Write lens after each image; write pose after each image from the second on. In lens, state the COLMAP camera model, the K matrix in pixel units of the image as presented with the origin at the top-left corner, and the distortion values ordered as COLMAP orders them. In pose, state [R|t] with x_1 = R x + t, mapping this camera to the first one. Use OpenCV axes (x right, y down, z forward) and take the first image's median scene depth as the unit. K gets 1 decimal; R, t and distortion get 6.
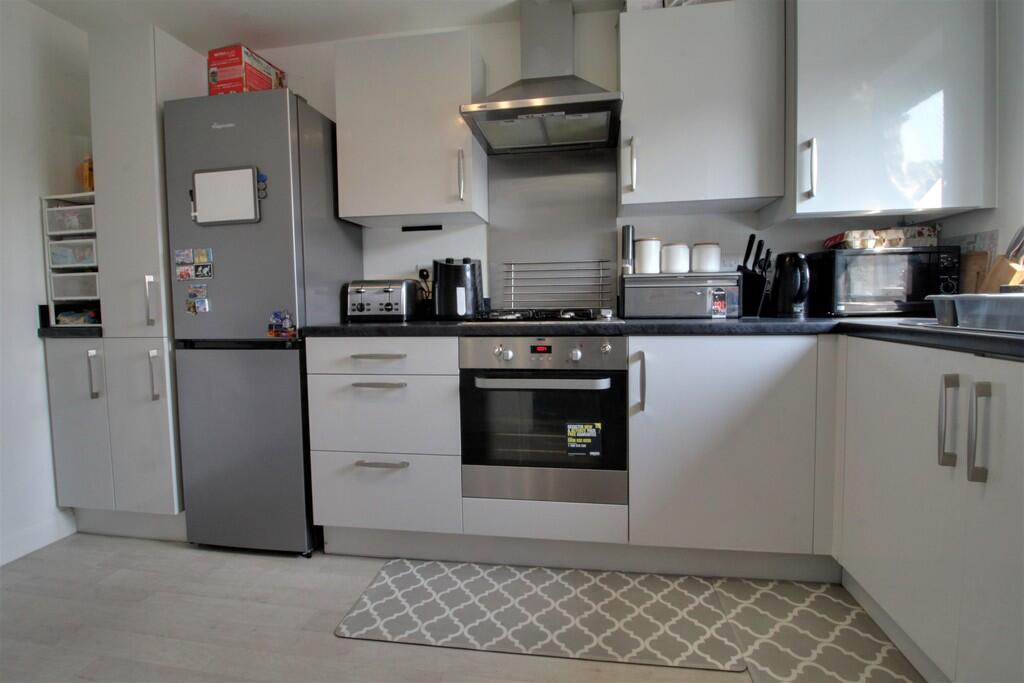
lens RADIAL K [[480.8, 0, 516.7], [0, 480.8, 325.7], [0, 0, 1]] dist [0.000268, -0.013983]
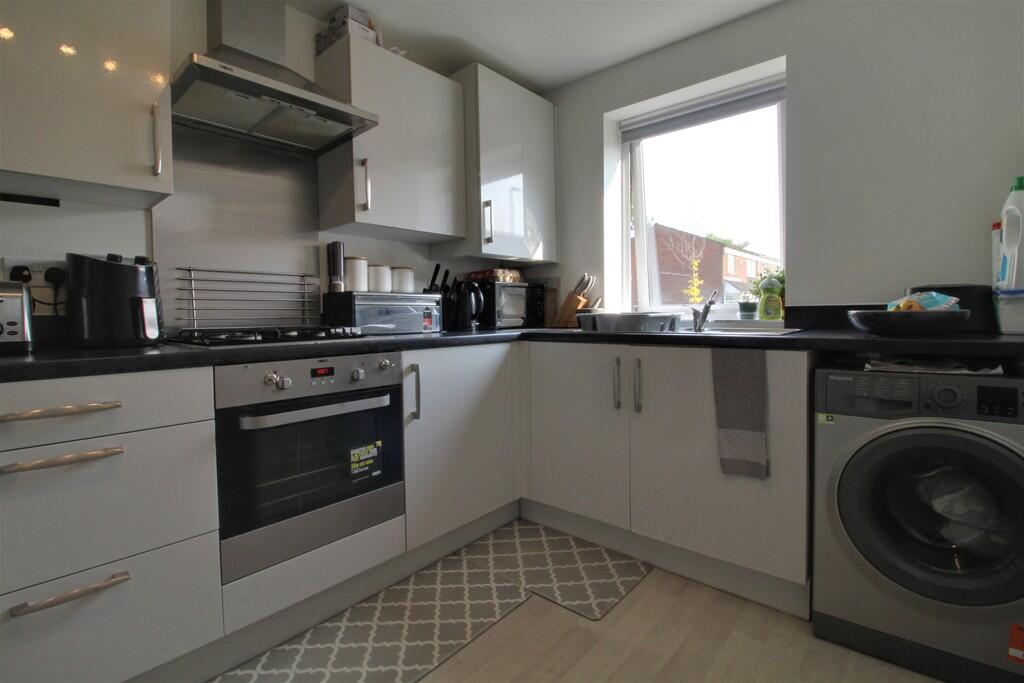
lens RADIAL K [[480.8, 0, 516.7], [0, 480.8, 325.7], [0, 0, 1]] dist [0.000268, -0.013983]
pose [[0.518341, -0.012256, 0.855086, -0.464517], [0.050039, 0.998619, -0.016020, -0.003520], [-0.853709, 0.051092, 0.518239, 0.207182]]
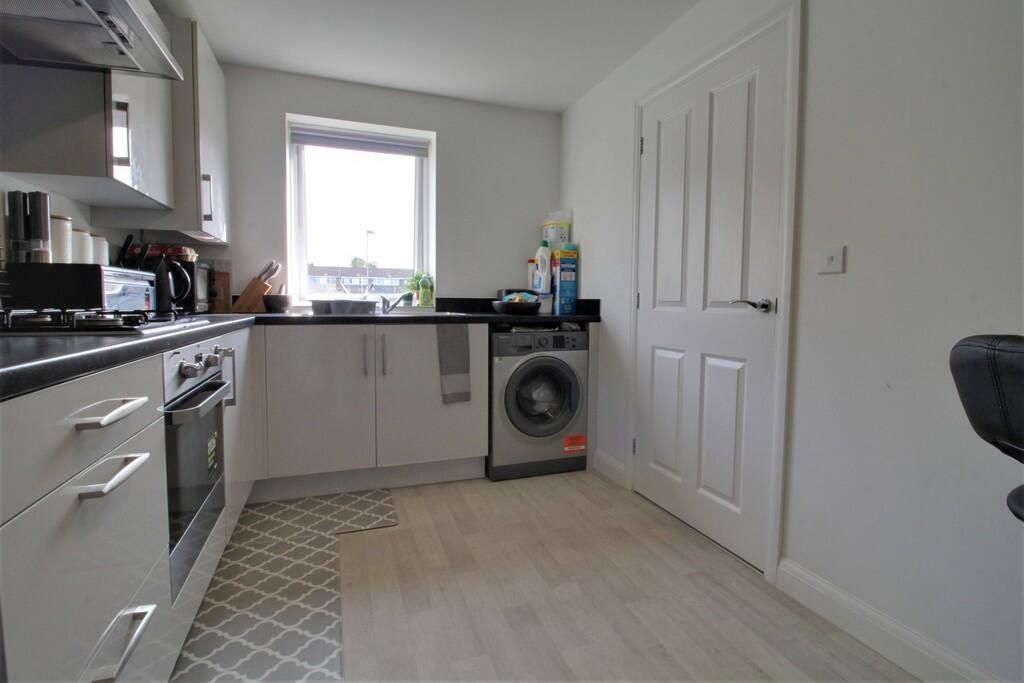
lens RADIAL K [[484.7, 0, 536.0], [0, 484.7, 323.0], [0, 0, 1]] dist [0.000375, -0.014210]
pose [[-0.524301, -0.025980, 0.851137, -0.828682], [0.043990, 0.997374, 0.057541, -0.027918], [-0.850396, 0.067610, -0.521781, 0.837801]]
